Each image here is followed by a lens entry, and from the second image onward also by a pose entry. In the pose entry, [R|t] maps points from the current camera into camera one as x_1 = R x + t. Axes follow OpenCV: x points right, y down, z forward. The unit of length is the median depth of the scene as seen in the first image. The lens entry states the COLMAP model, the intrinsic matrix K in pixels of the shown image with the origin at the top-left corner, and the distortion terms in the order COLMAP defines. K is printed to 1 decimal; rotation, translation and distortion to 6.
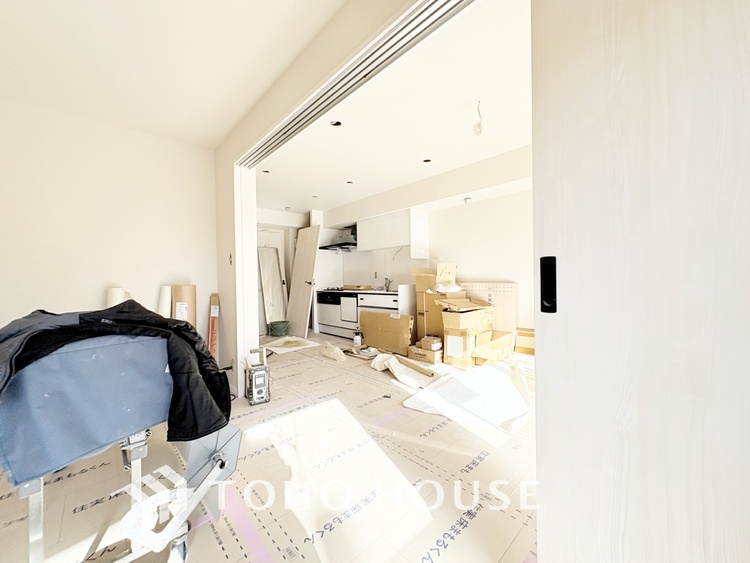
lens RADIAL K [[298.2, 0, 375.1], [0, 298.2, 280.8], [0, 0, 1]] dist [-0.000002, 0.000399]
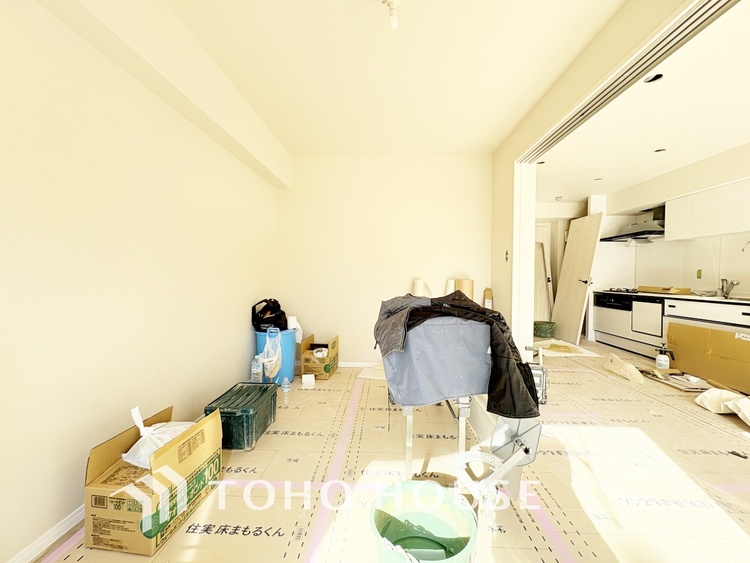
lens RADIAL K [[298.2, 0, 375.1], [0, 298.2, 280.8], [0, 0, 1]] dist [-0.000002, 0.000399]
pose [[0.703701, 0.036918, -0.709536, -0.052190], [-0.027798, 0.999315, 0.024426, 0.000776], [0.709952, 0.002535, 0.704246, -0.043045]]
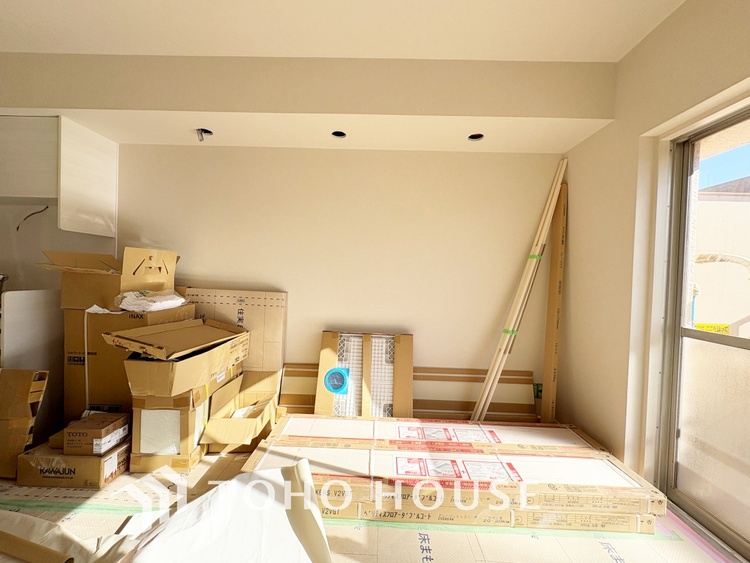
lens RADIAL K [[298.2, 0, 375.1], [0, 298.2, 280.8], [0, 0, 1]] dist [-0.000002, 0.000399]
pose [[0.691536, 0.030645, 0.721692, 0.148429], [-0.039584, 0.999206, -0.004499, -0.019534], [-0.721257, -0.025456, 0.692200, 0.422413]]
